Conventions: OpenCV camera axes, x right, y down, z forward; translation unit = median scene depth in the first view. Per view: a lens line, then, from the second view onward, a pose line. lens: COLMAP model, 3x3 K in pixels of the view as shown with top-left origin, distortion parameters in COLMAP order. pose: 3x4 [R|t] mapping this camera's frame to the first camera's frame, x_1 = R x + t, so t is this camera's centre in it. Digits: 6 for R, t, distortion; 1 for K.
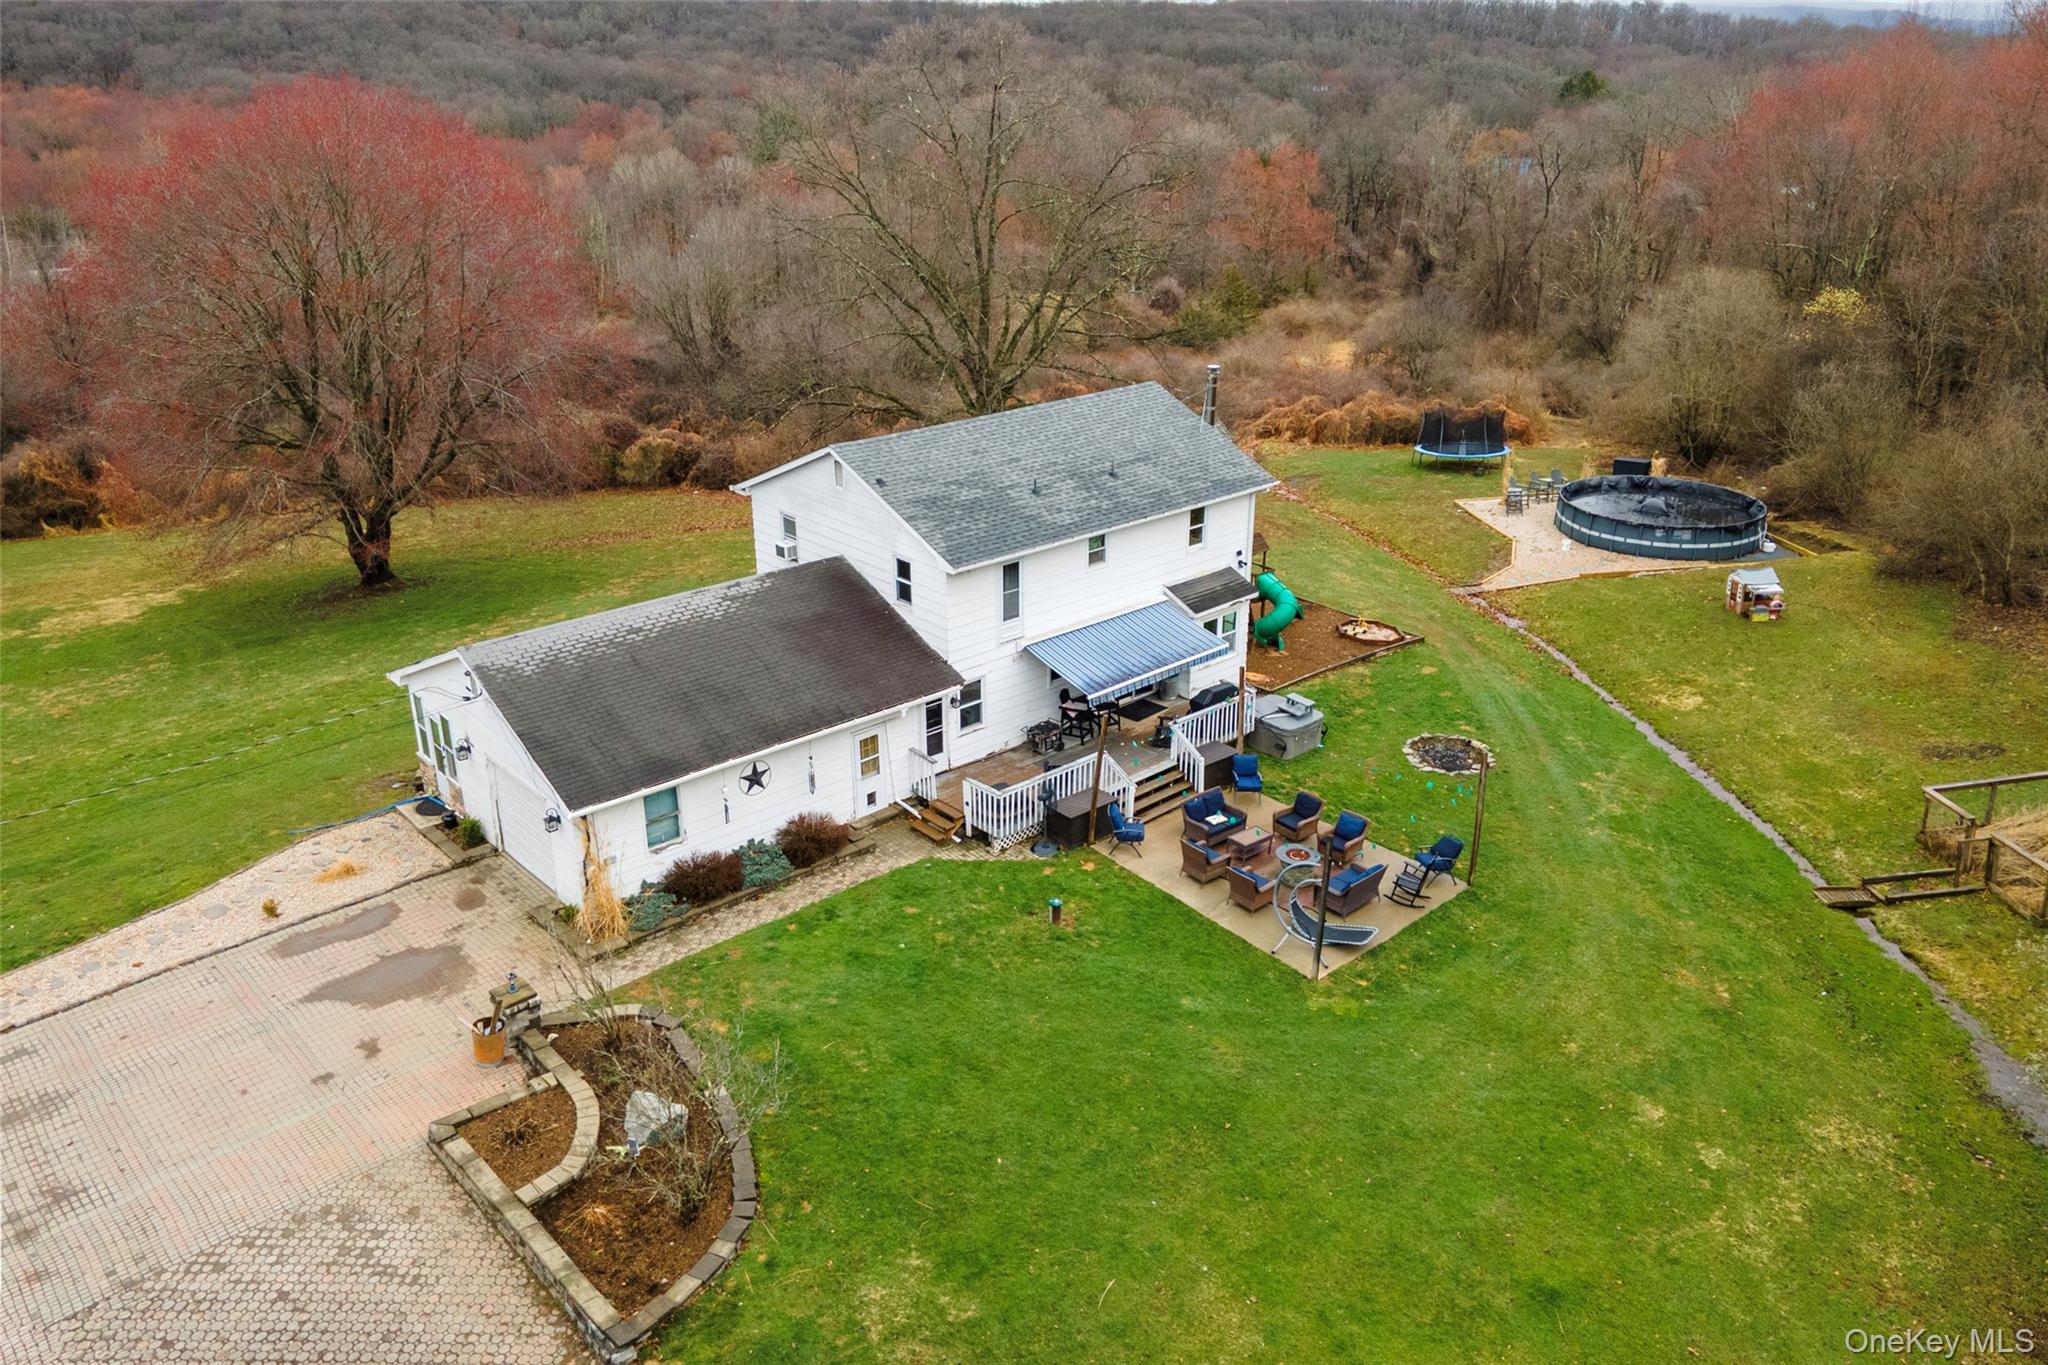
lens RADIAL K [[1503.5, 0, 1024.4], [0, 1503.5, 630.1], [0, 0, 1]] dist [-0.008435, 0.104442]
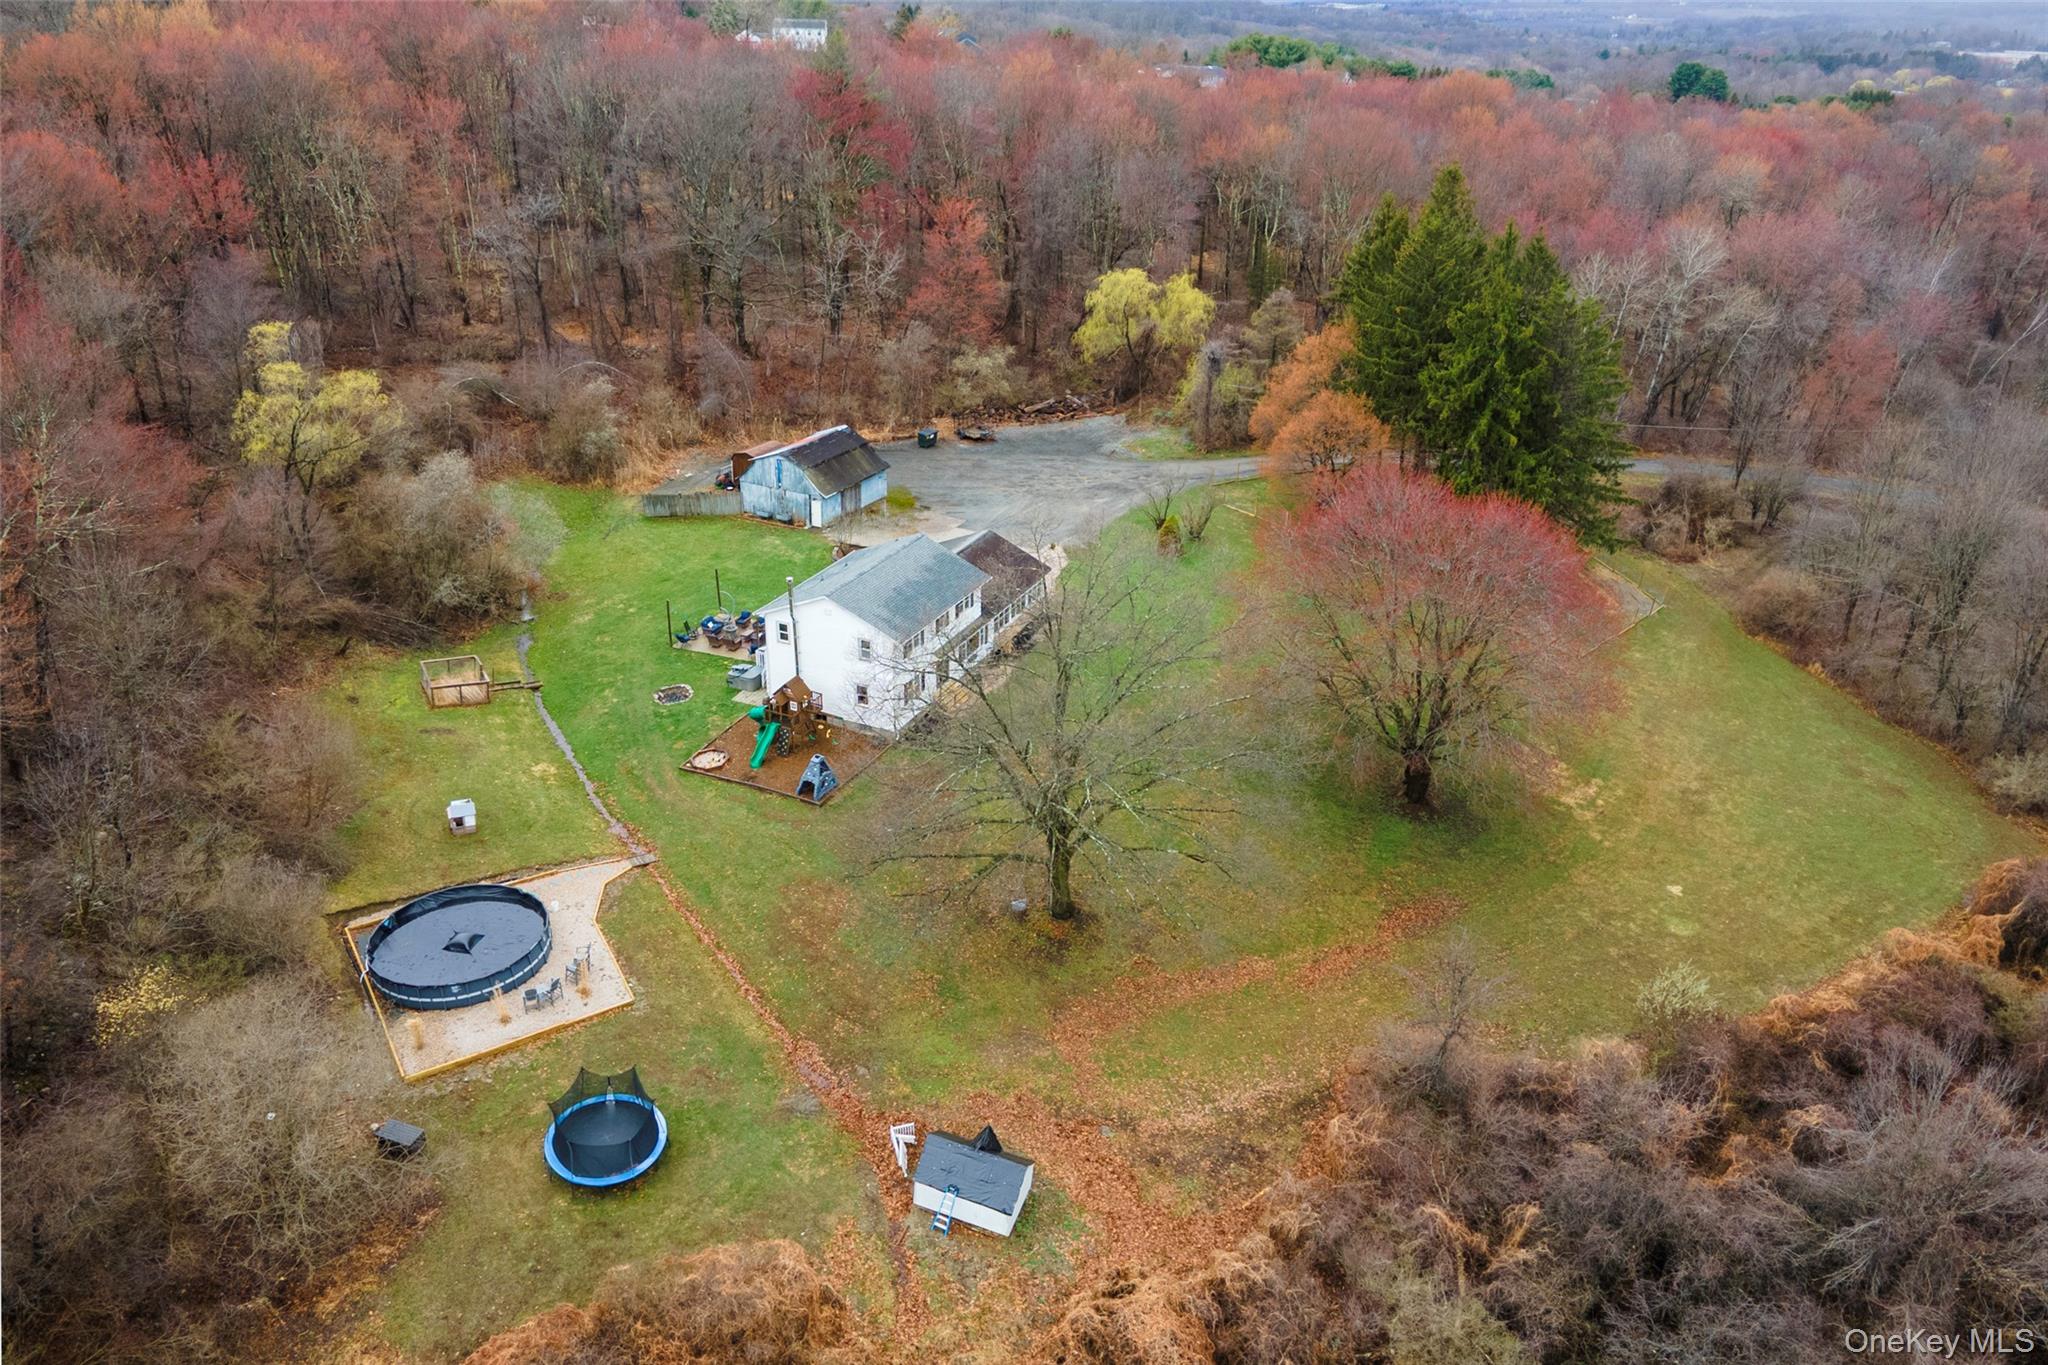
lens RADIAL K [[1495.1, 0, 1024.0], [0, 1495.1, 682.5], [0, 0, 1]] dist [0.025265, 0.045509]
pose [[-0.916855, 0.160770, -0.365417, 0.774873], [-0.159045, 0.692457, 0.703710, -2.012657], [0.366171, 0.703318, -0.609313, 3.187307]]
